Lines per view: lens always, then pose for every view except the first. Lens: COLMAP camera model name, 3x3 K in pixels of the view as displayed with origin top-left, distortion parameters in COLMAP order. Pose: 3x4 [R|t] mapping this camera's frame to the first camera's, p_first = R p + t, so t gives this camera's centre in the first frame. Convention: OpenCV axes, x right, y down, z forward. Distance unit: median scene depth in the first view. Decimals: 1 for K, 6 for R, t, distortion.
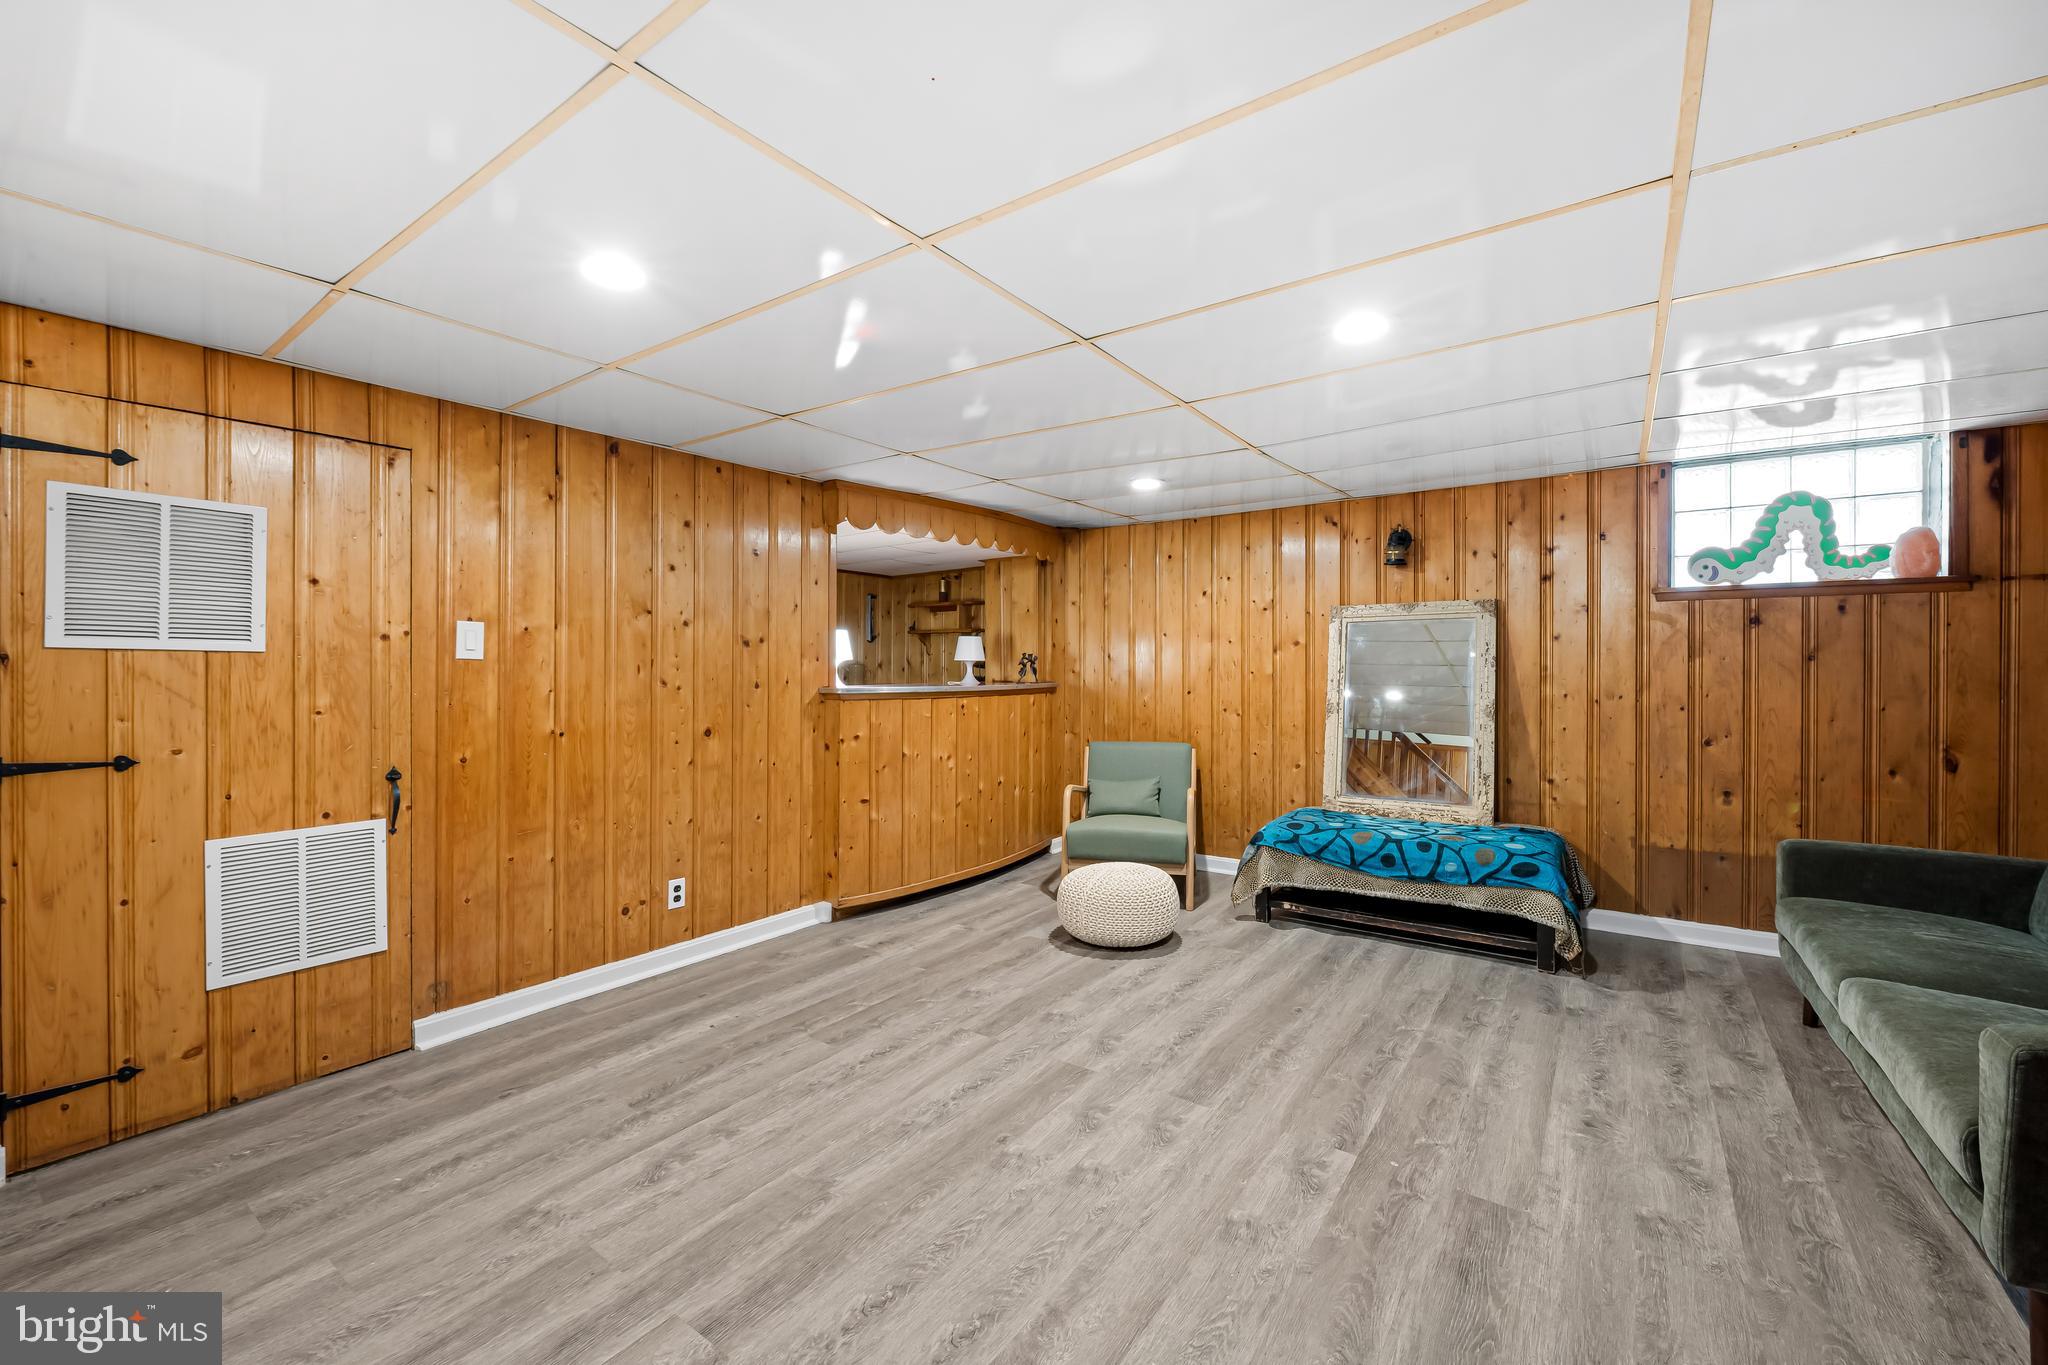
lens RADIAL K [[828.9, 0, 1021.8], [0, 828.9, 672.3], [0, 0, 1]] dist [-0.009652, 0.001370]
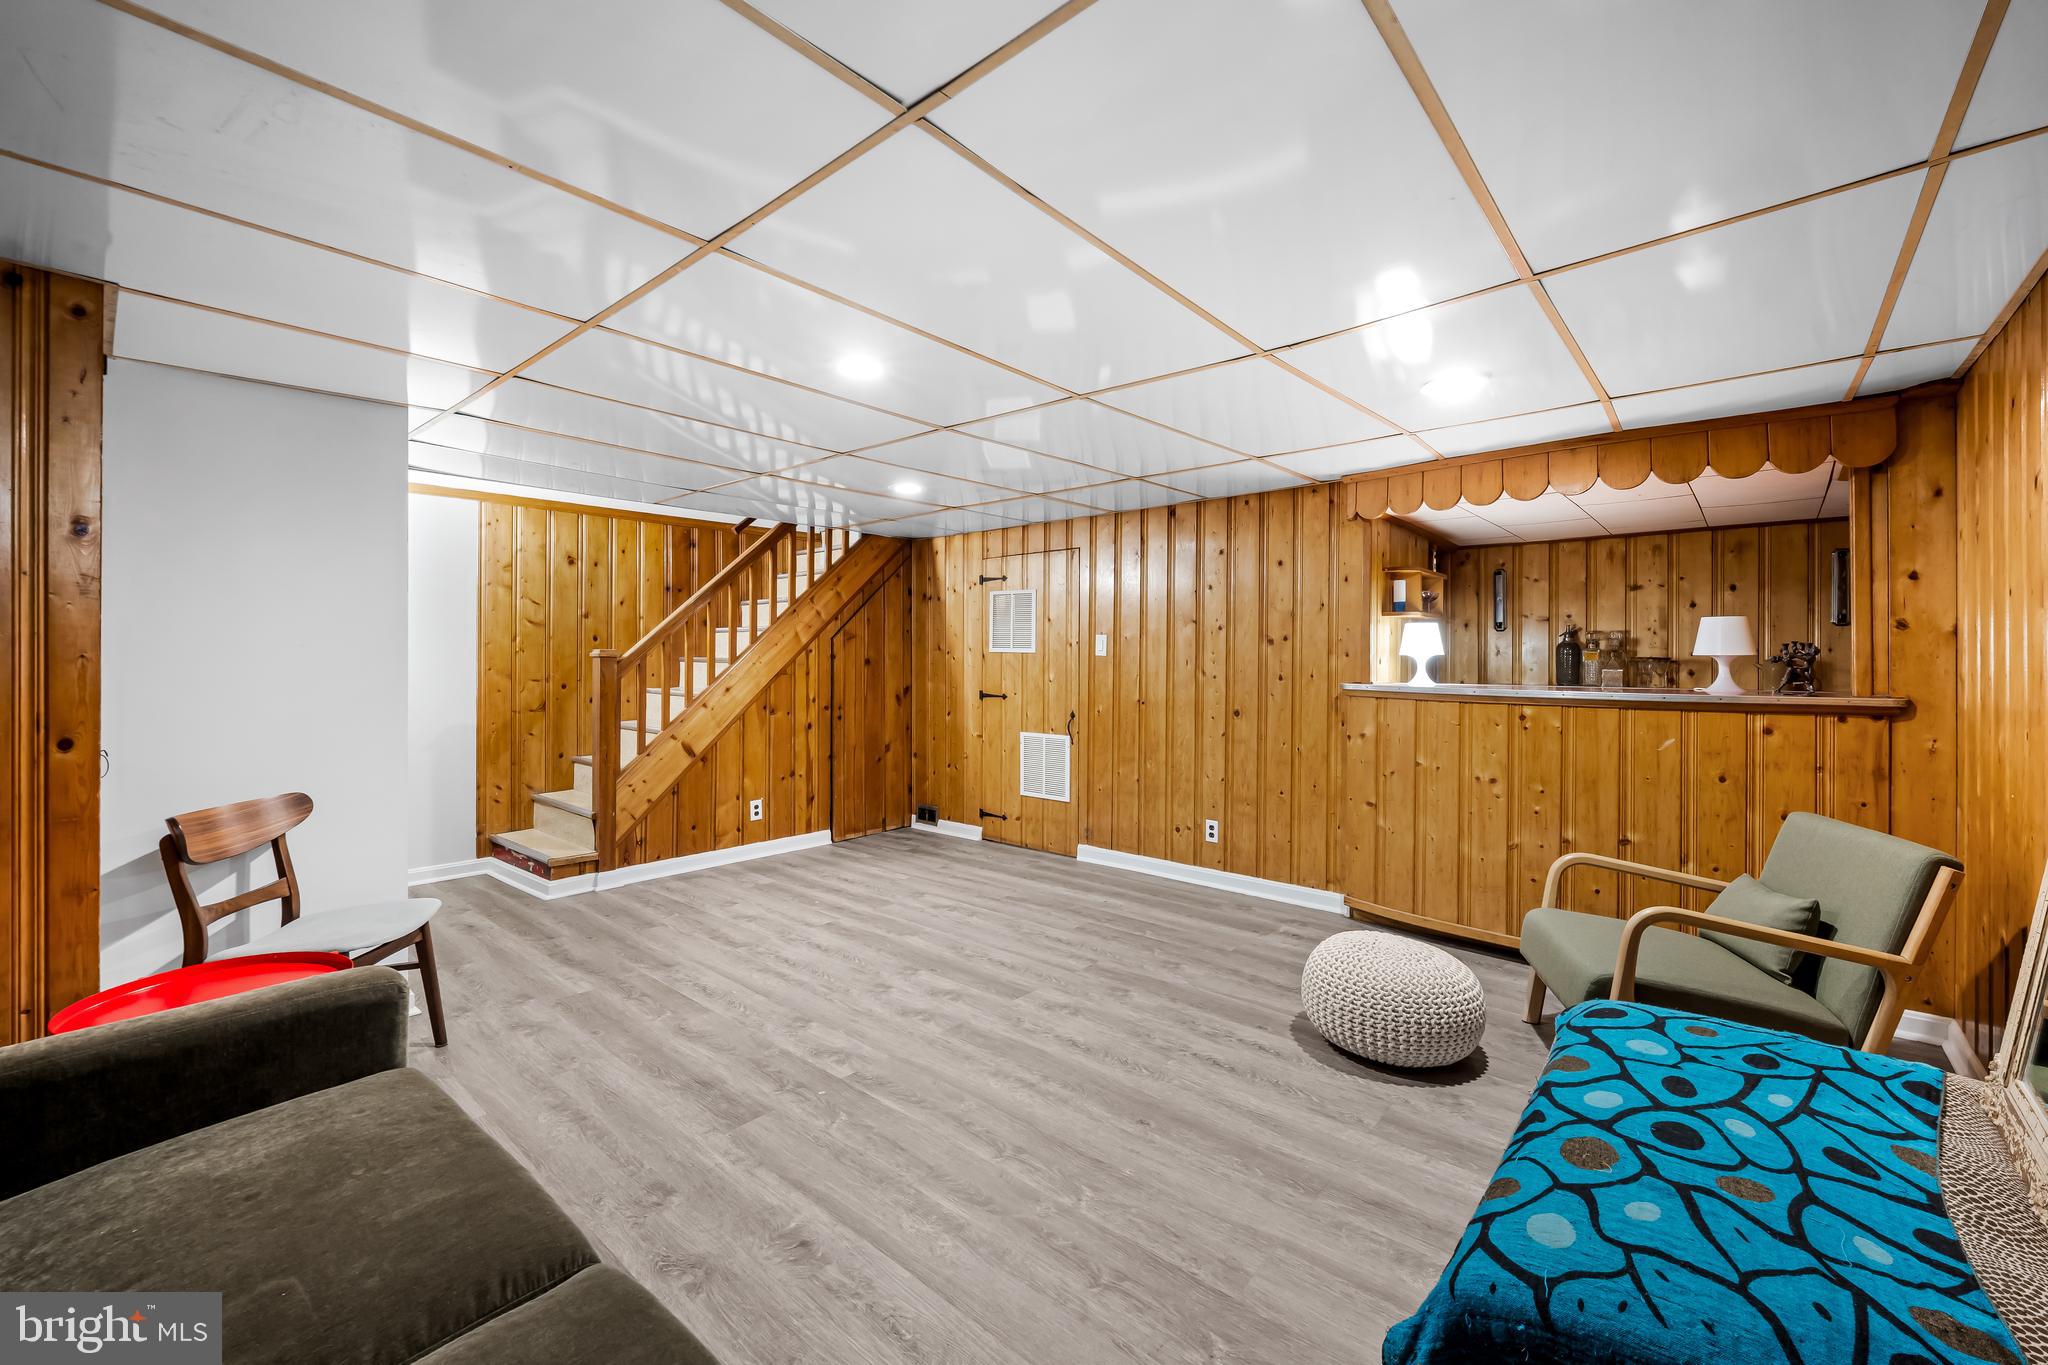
lens RADIAL K [[828.9, 0, 1026.6], [0, 828.9, 655.2], [0, 0, 1]] dist [-0.009652, 0.001370]
pose [[-0.092241, -0.000275, -0.995737, 1.219825], [-0.010218, 0.999948, 0.000670, -0.018336], [0.995684, 0.010236, -0.092239, 1.069372]]
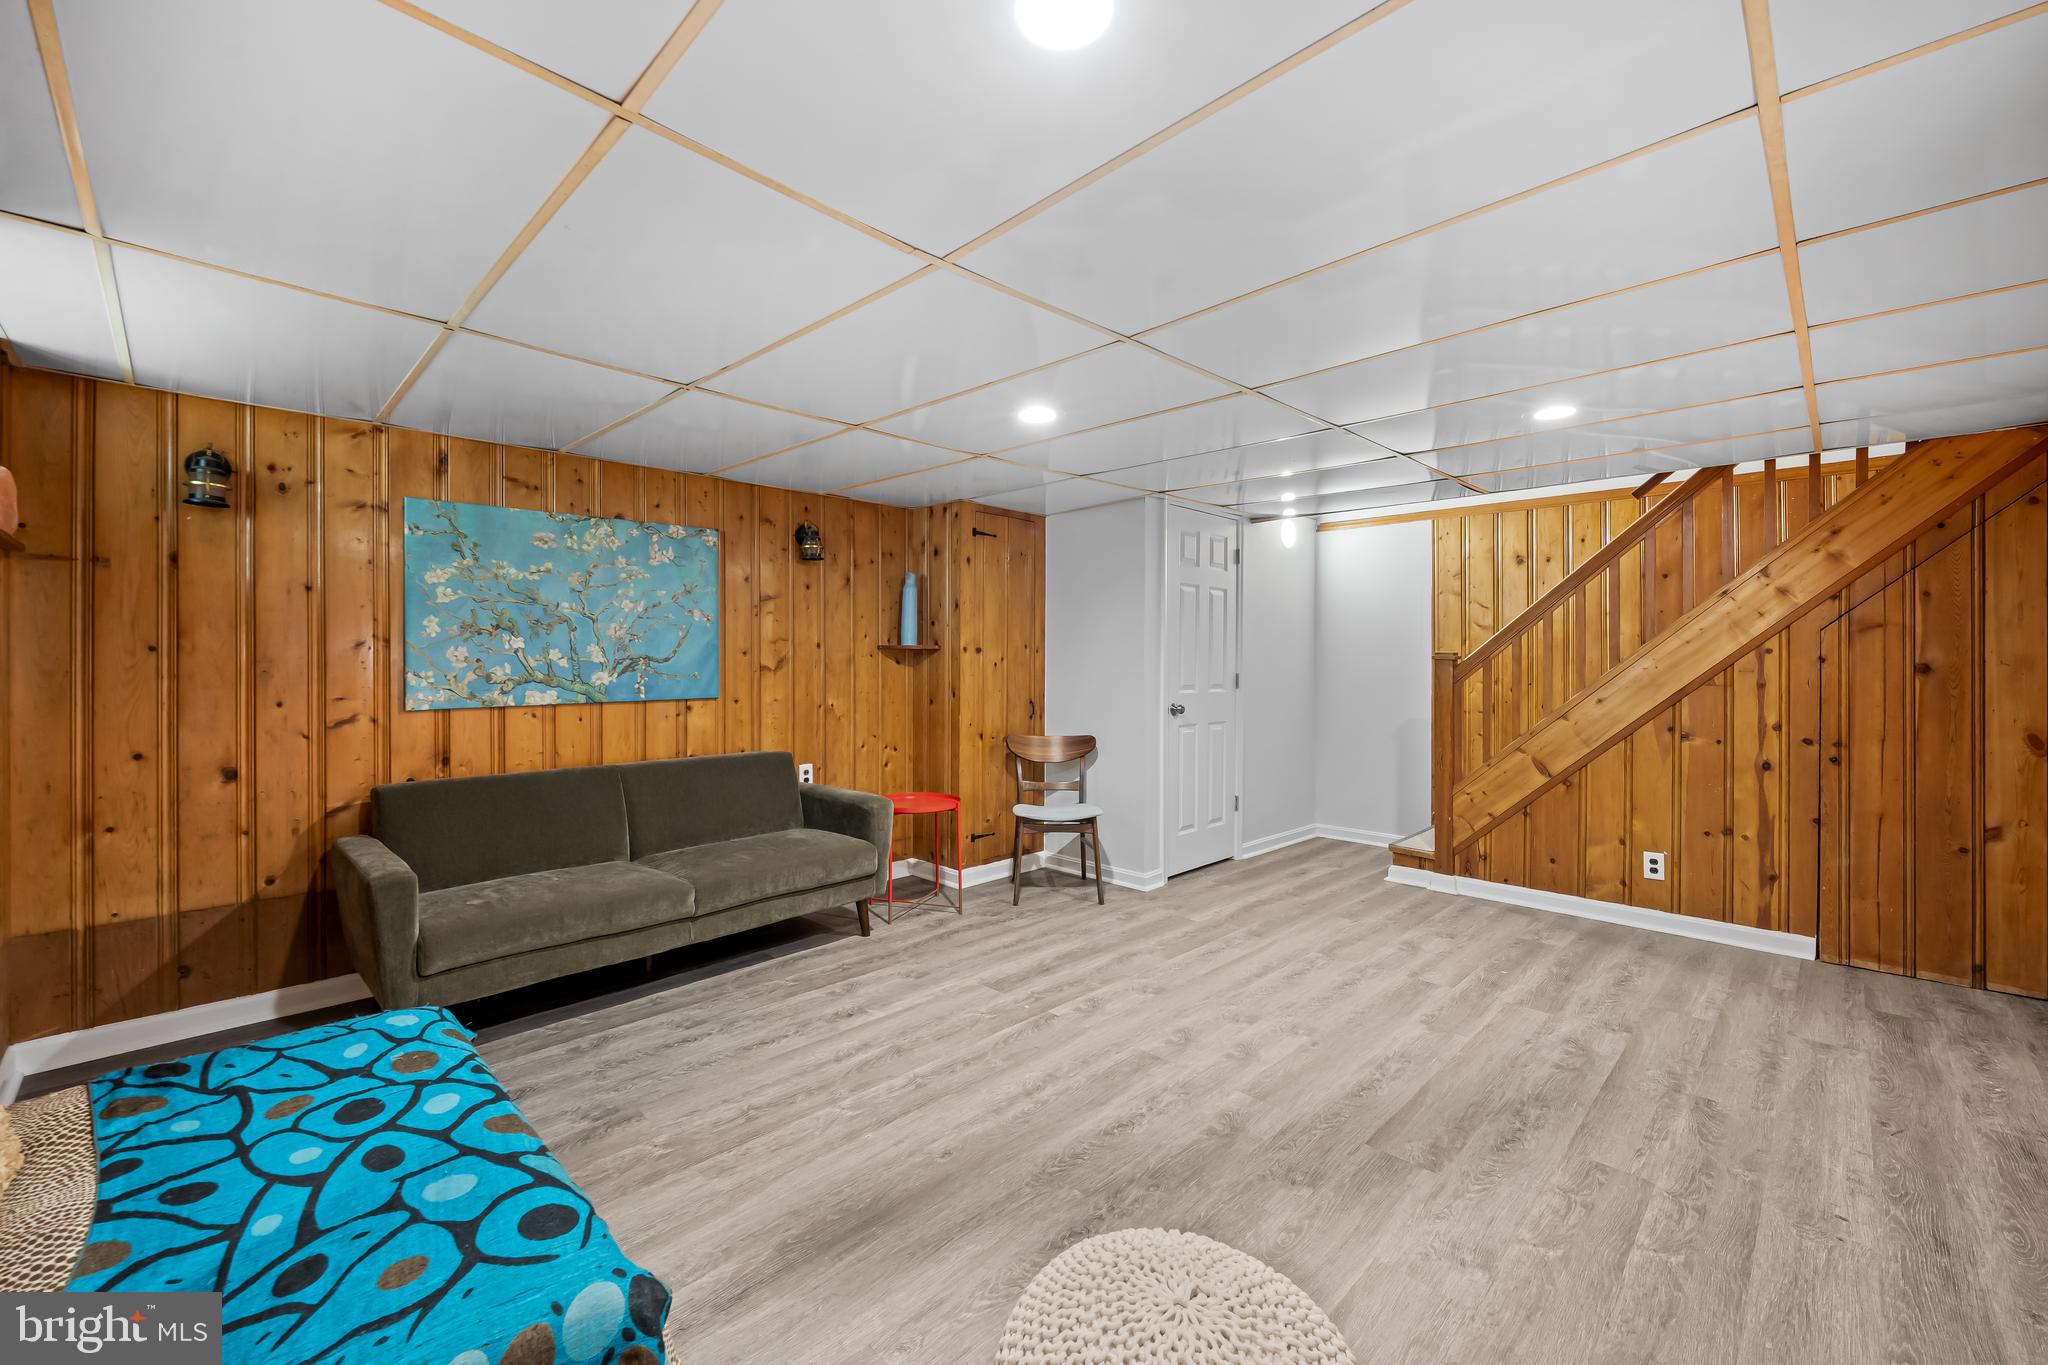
lens RADIAL K [[828.9, 0, 1021.9], [0, 828.9, 661.8], [0, 0, 1]] dist [-0.009652, 0.001370]
pose [[-0.987748, -0.001136, 0.156056, 0.179788], [0.001001, 0.999907, 0.013613, -0.023880], [-0.156057, 0.013602, -0.987654, 1.873803]]
